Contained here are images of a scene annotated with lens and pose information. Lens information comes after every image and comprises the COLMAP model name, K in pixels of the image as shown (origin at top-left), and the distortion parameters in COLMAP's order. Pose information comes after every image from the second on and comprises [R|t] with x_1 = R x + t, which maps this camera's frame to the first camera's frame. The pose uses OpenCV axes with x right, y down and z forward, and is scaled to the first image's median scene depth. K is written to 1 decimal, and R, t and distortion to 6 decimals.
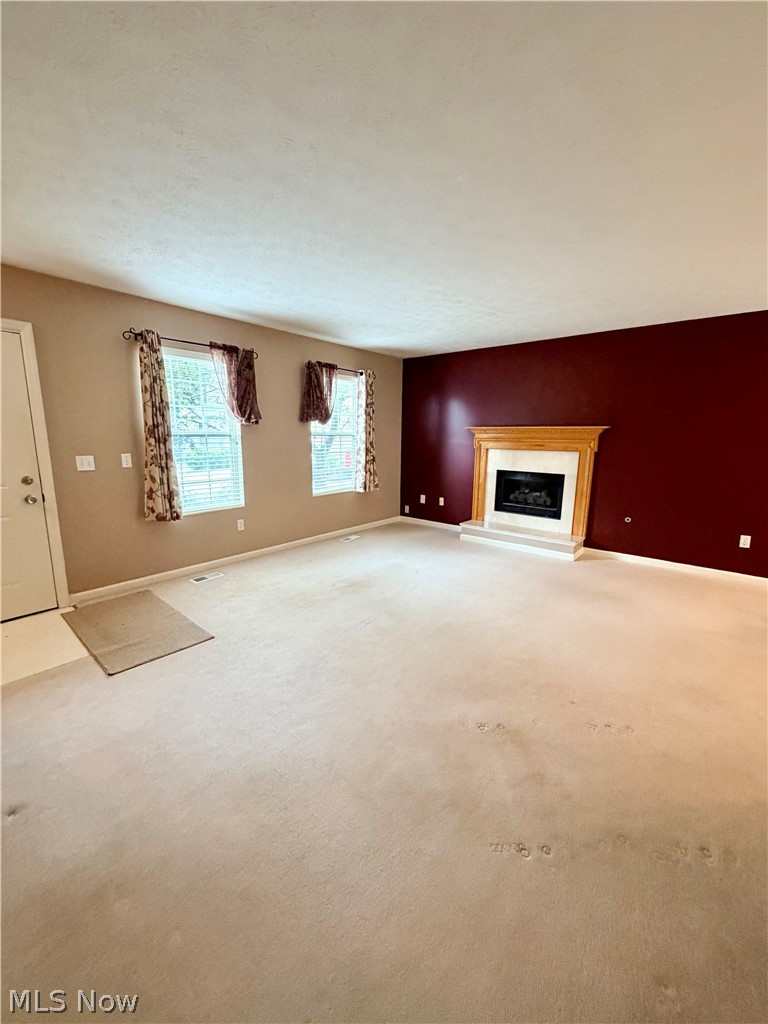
lens RADIAL K [[413.4, 0, 378.0], [0, 413.4, 514.0], [0, 0, 1]] dist [0.005787, 0.000334]
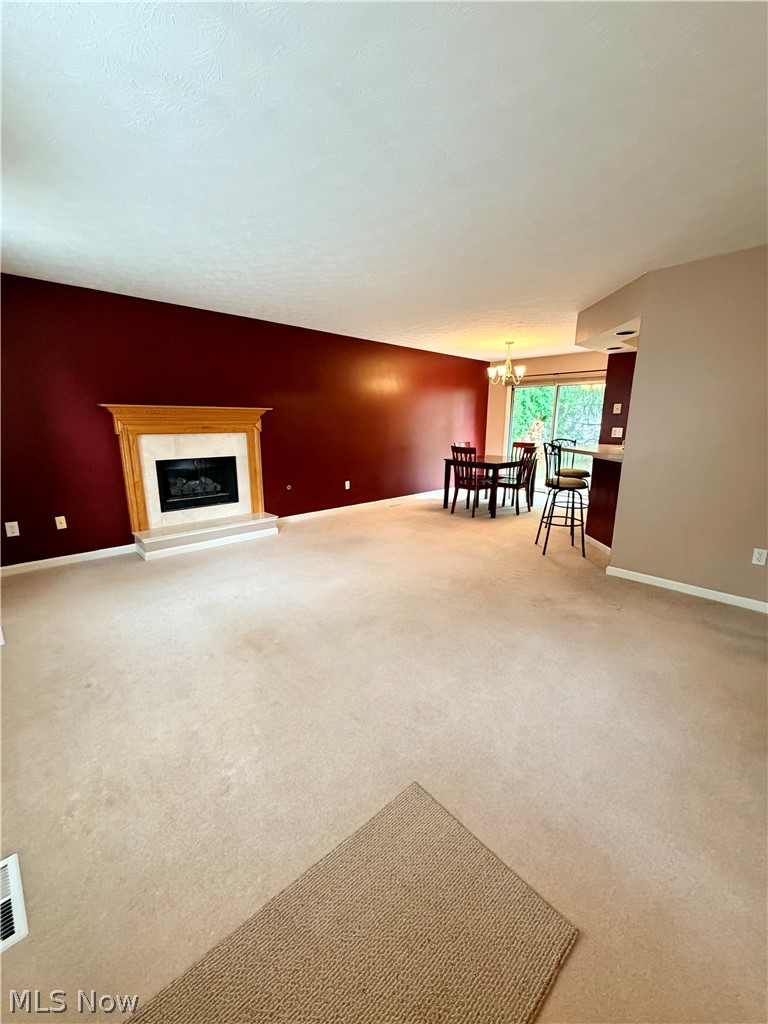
lens RADIAL K [[413.4, 0, 389.7], [0, 413.4, 505.9], [0, 0, 1]] dist [0.005787, 0.000334]
pose [[0.085021, -0.206197, 0.974810, -0.674506], [0.192842, 0.963259, 0.186934, -0.125793], [-0.977539, 0.172091, 0.121661, 0.717452]]
